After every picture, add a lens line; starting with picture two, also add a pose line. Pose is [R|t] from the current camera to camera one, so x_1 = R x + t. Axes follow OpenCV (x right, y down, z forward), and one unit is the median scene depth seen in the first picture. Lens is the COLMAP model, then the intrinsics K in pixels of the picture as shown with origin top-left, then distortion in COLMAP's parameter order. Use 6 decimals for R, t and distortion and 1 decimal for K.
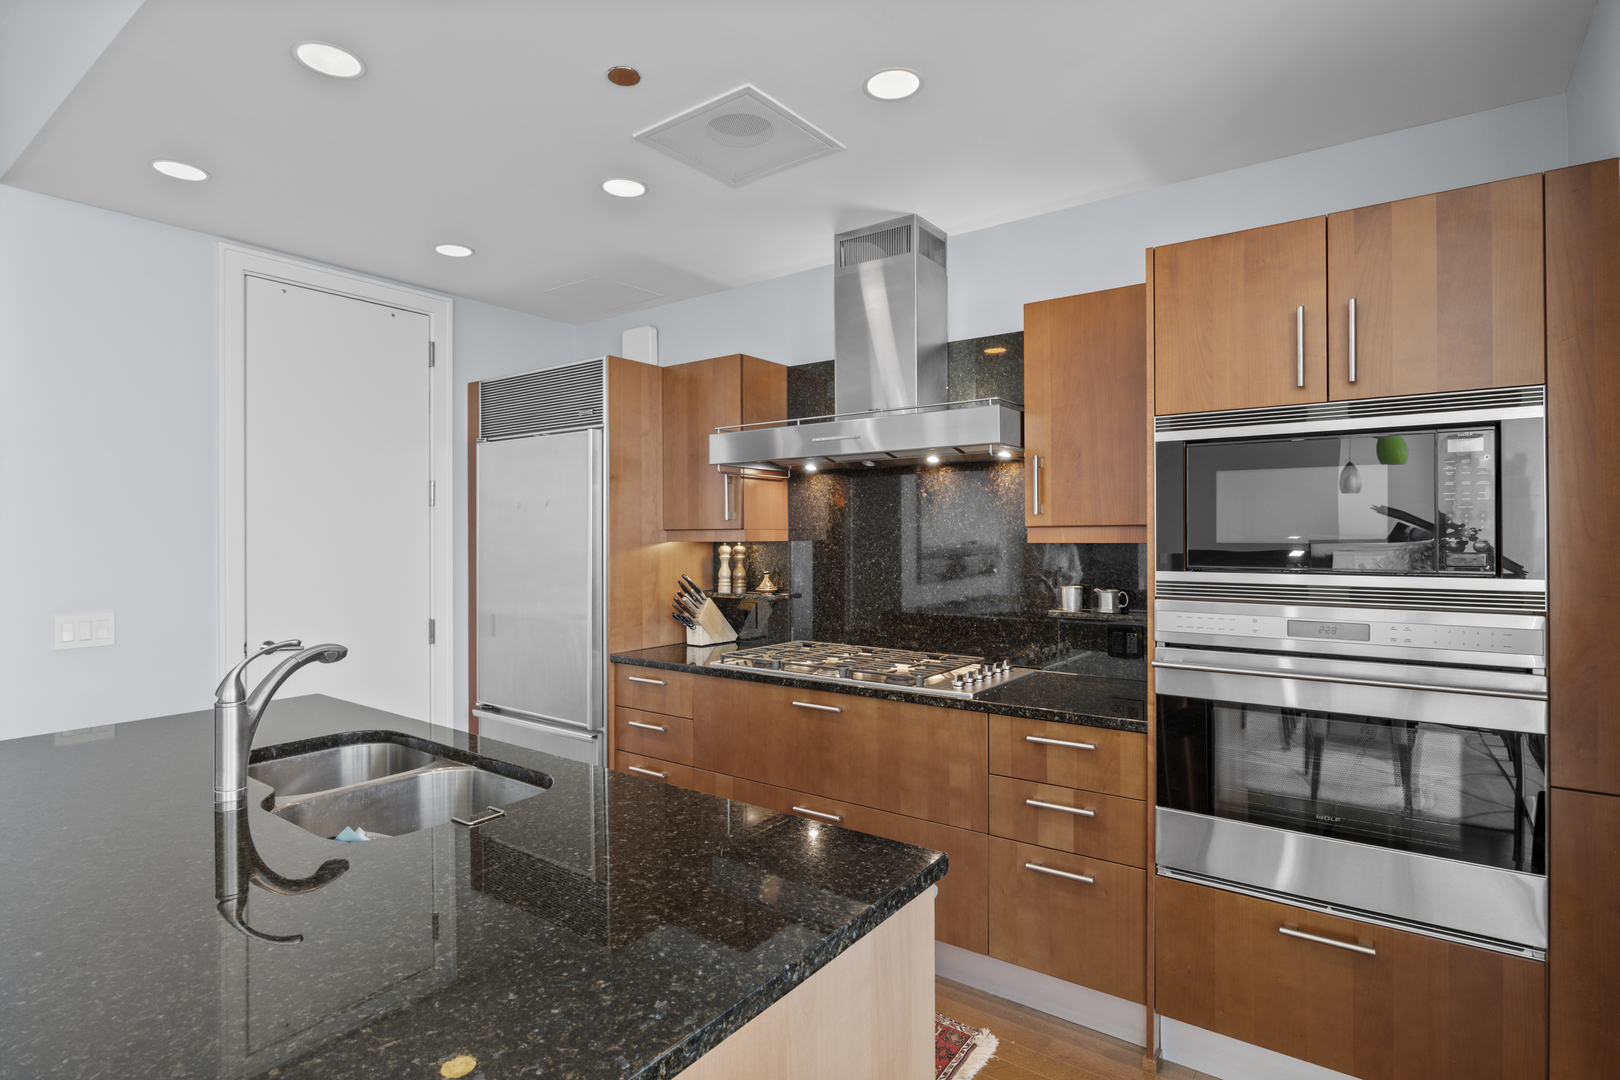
lens RADIAL K [[824.2, 0, 803.2], [0, 824.2, 520.8], [0, 0, 1]] dist [-0.016123, 0.005529]
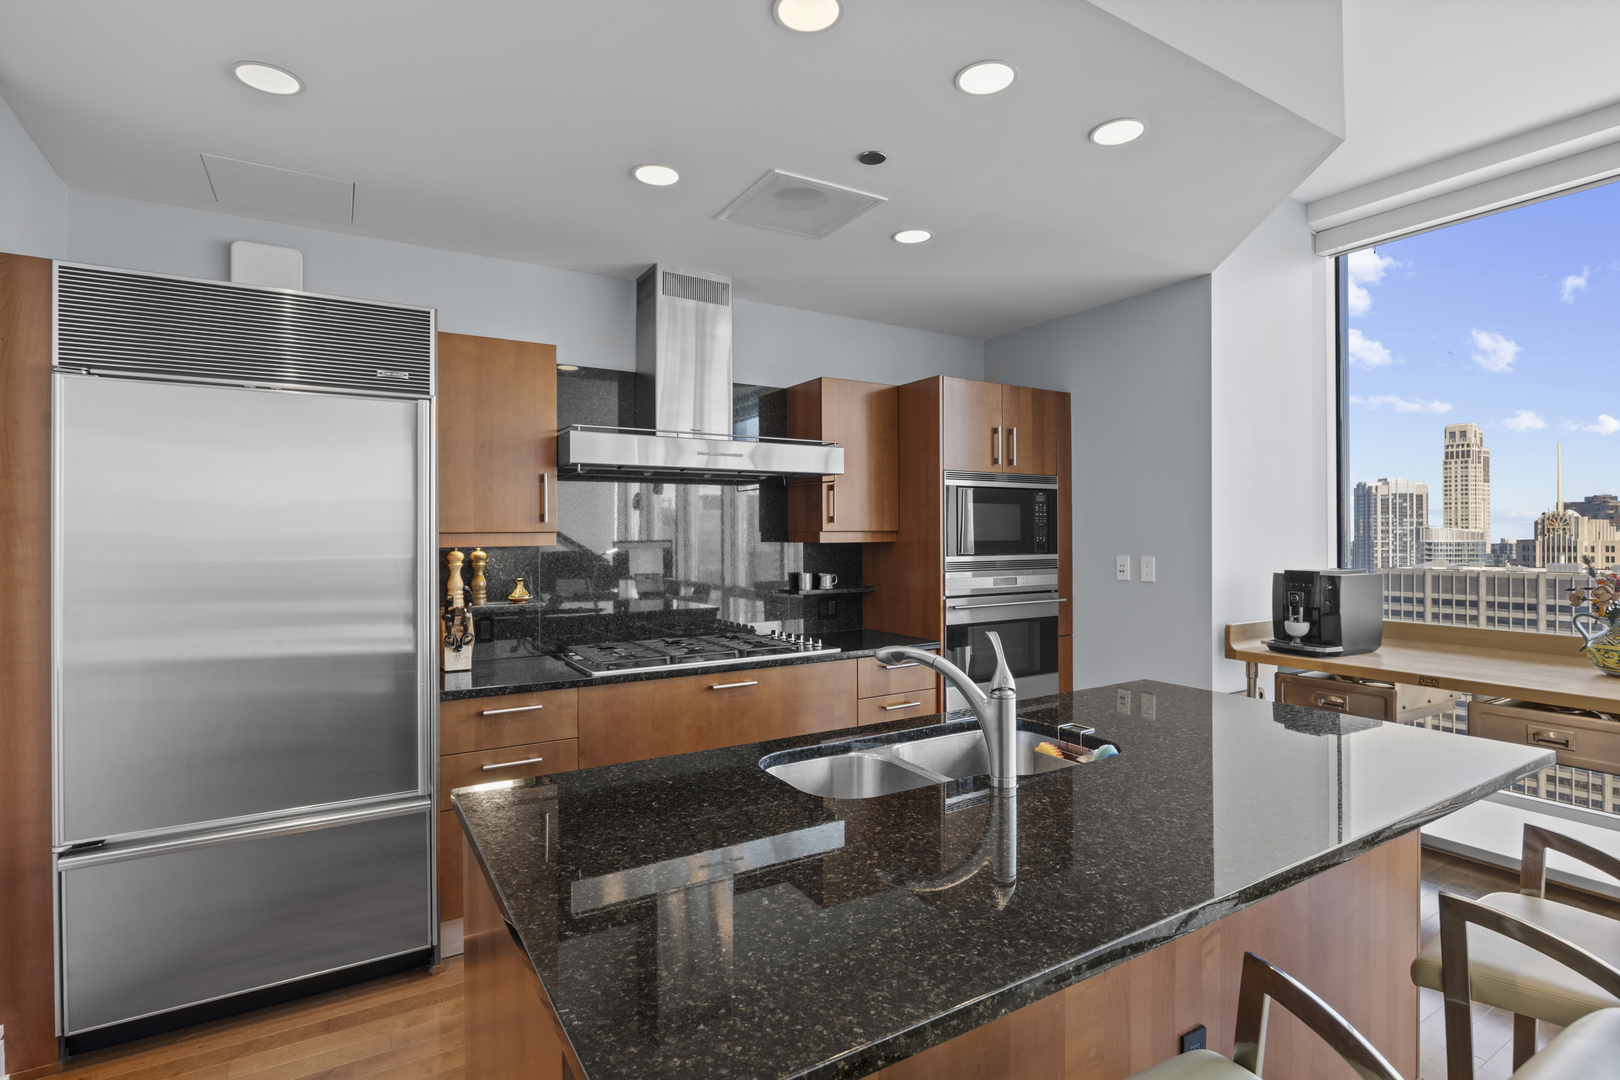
lens RADIAL K [[807.3, 0, 810.2], [0, 807.3, 525.1], [0, 0, 1]] dist [-0.012289, 0.001128]
pose [[0.367671, 0.014459, 0.929843, -0.862251], [-0.010125, 0.999882, -0.011544, 0.009939], [-0.929901, -0.005170, 0.367774, 0.410996]]
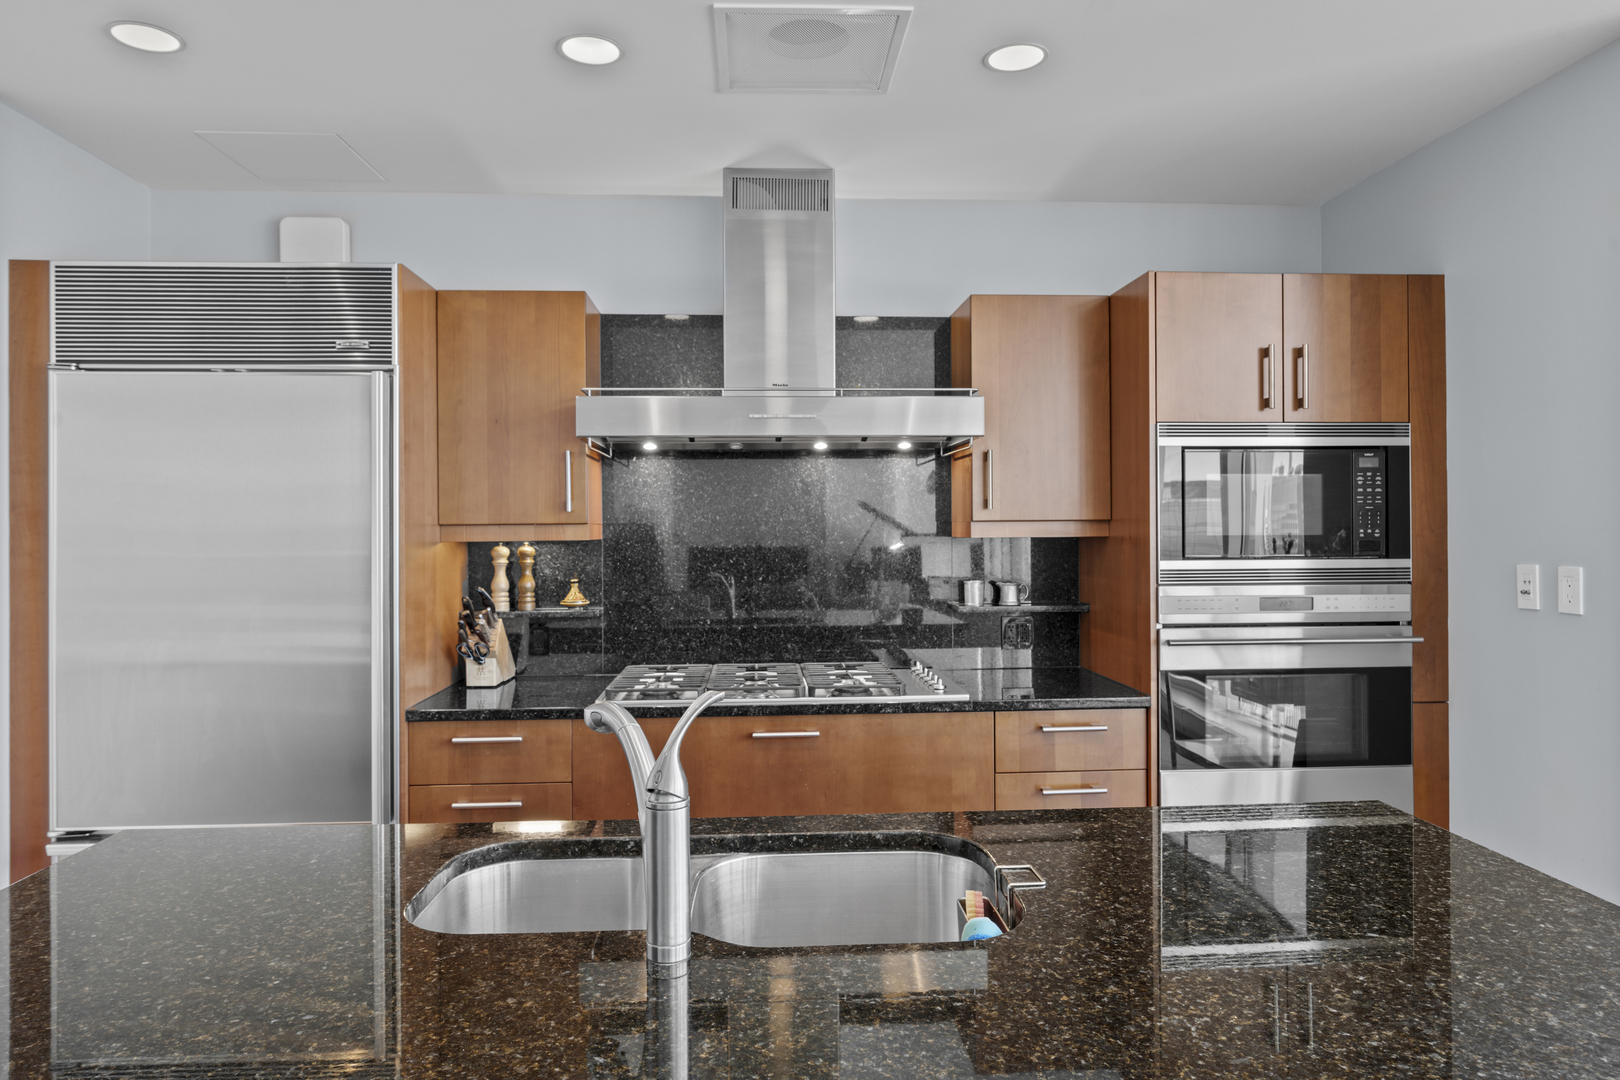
lens RADIAL K [[1012.5, 0, 802.6], [0, 1012.5, 515.2], [0, 0, 1]] dist [-0.006940, 0.002961]
pose [[0.766249, 0.008284, 0.642491, -0.543996], [-0.007008, 0.999965, -0.004534, 0.005436], [-0.642506, -0.001028, 0.766280, 0.167715]]
